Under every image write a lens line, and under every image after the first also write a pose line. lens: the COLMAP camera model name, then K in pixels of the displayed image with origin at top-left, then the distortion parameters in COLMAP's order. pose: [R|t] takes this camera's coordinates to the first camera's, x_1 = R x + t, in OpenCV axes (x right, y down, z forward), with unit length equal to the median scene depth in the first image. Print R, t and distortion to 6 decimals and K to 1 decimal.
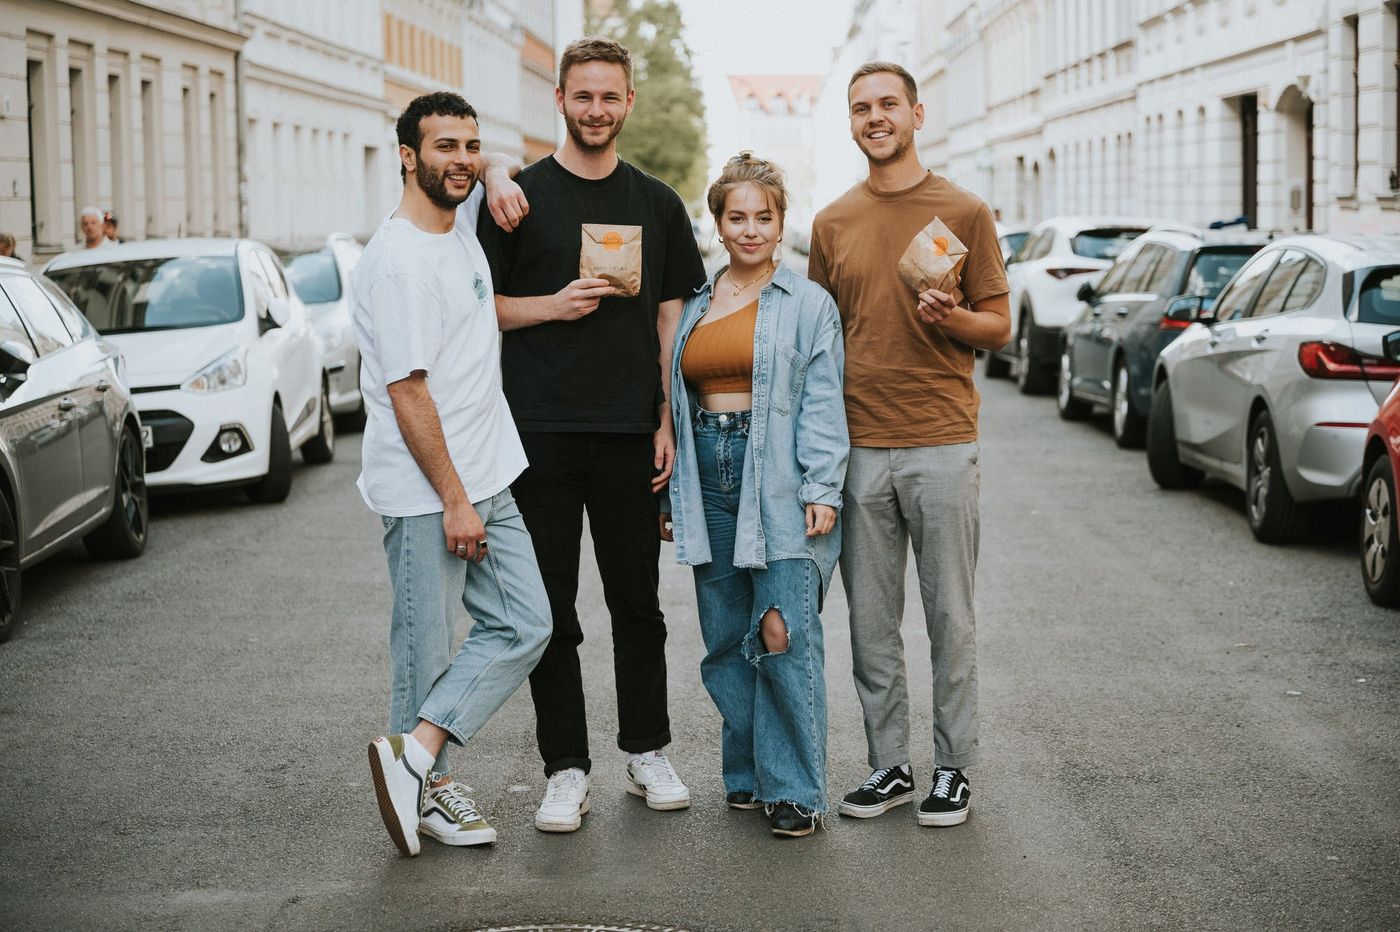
lens RADIAL K [[2612.6, 0, 700.0], [0, 2612.6, 466.0], [0, 0, 1]] dist [0.001414, -0.242957]
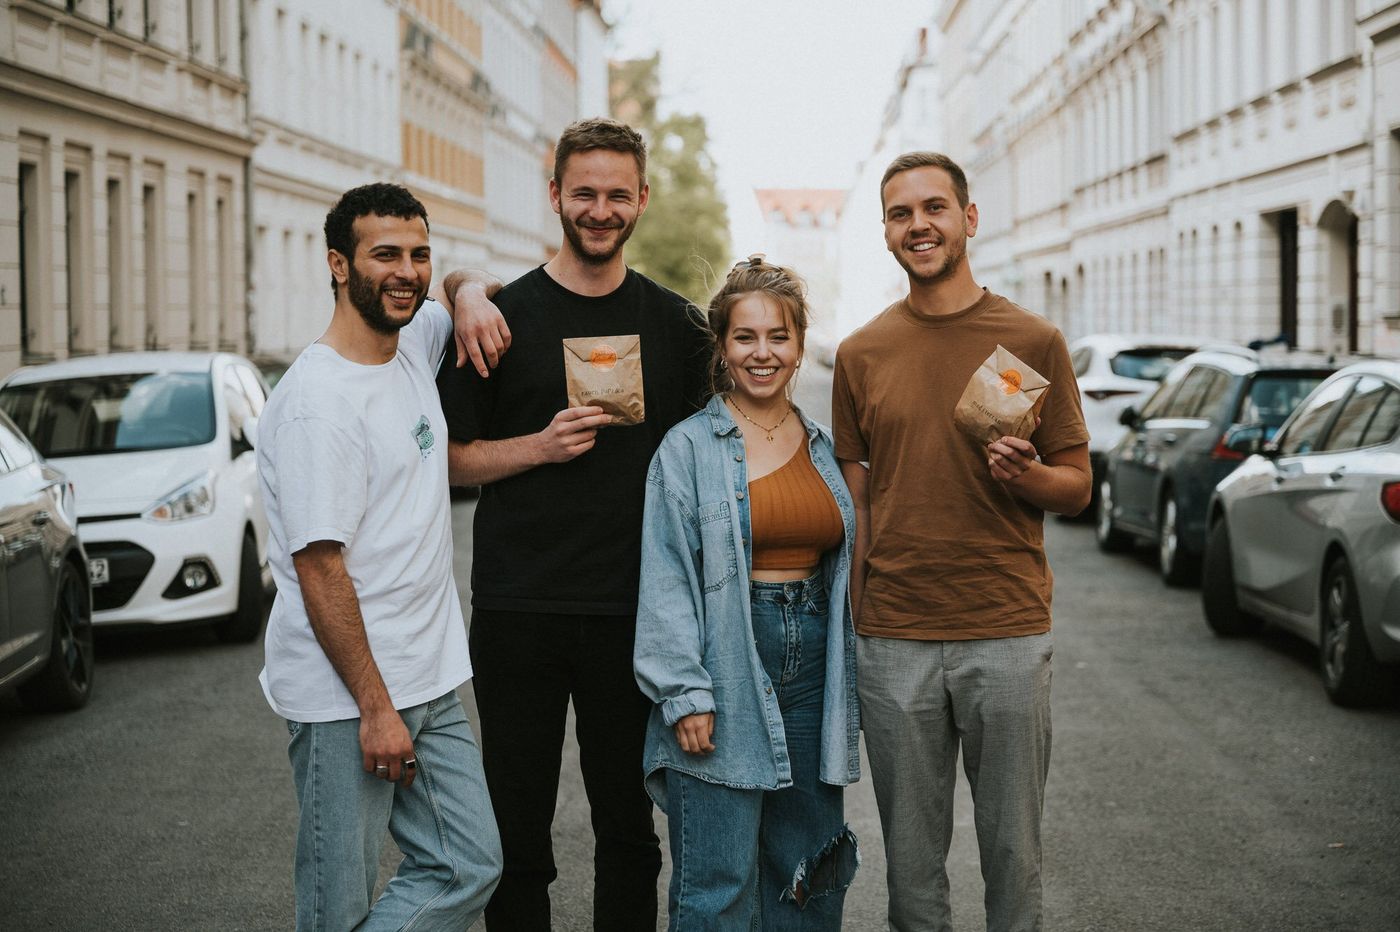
lens RADIAL K [[2612.6, 0, 700.0], [0, 2612.6, 466.0], [0, 0, 1]] dist [0.001414, -0.242957]
pose [[0.999920, 0.008918, -0.008983, 0.003914], [-0.009292, 0.999056, -0.042436, -0.010467], [0.008596, 0.042516, 0.999059, 0.088101]]
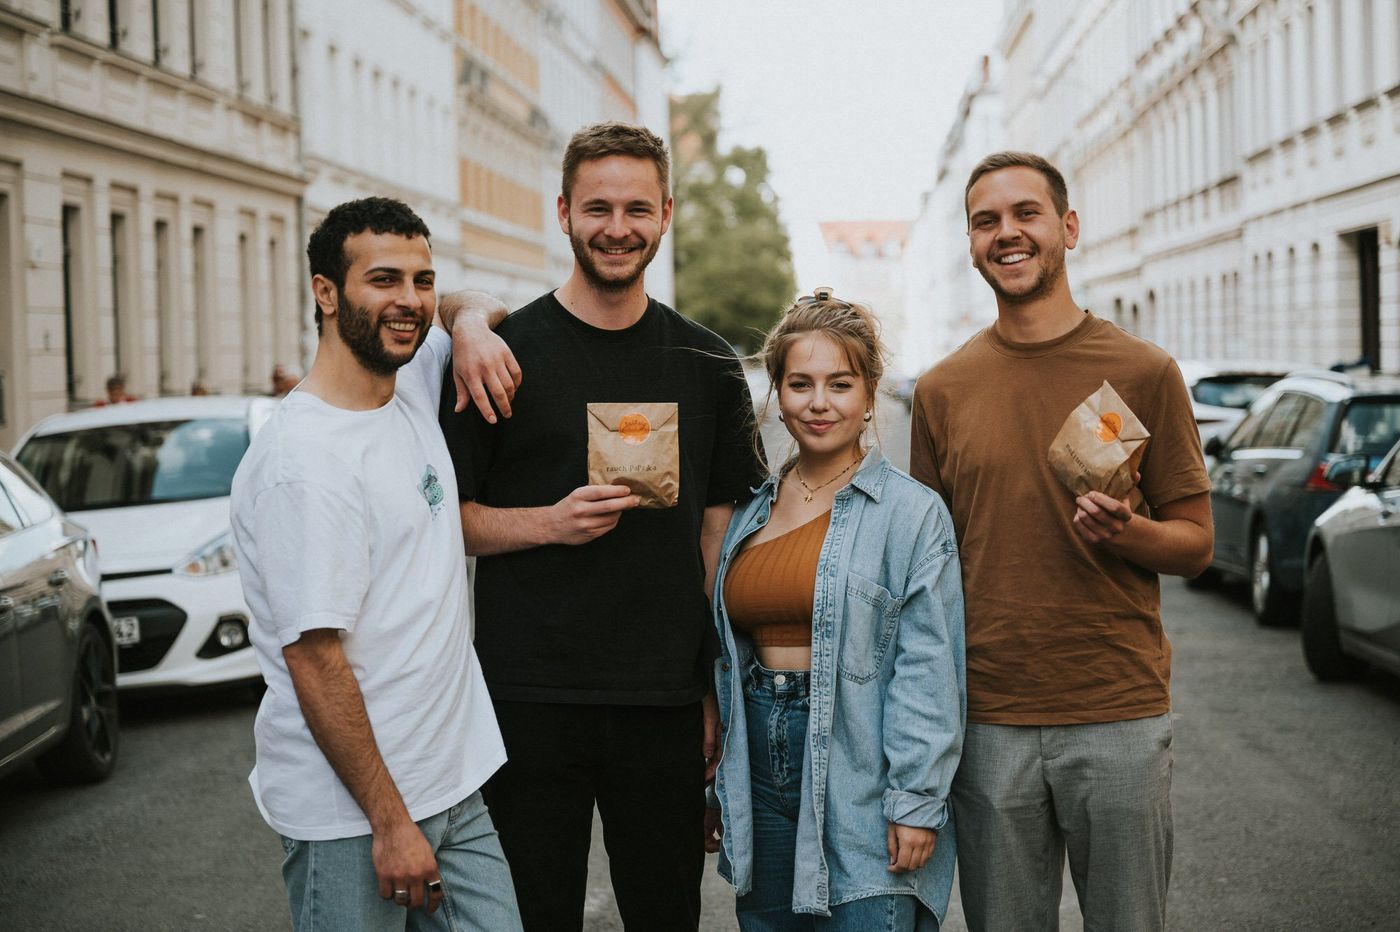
lens RADIAL K [[2623.0, 0, 700.0], [0, 2623.0, 466.0], [0, 0, 1]] dist [0.028424, -0.432644]
pose [[0.999364, -0.008002, -0.034737, 0.004867], [0.006062, 0.998435, -0.055594, -0.015283], [0.035128, 0.055348, 0.997849, 0.136703]]
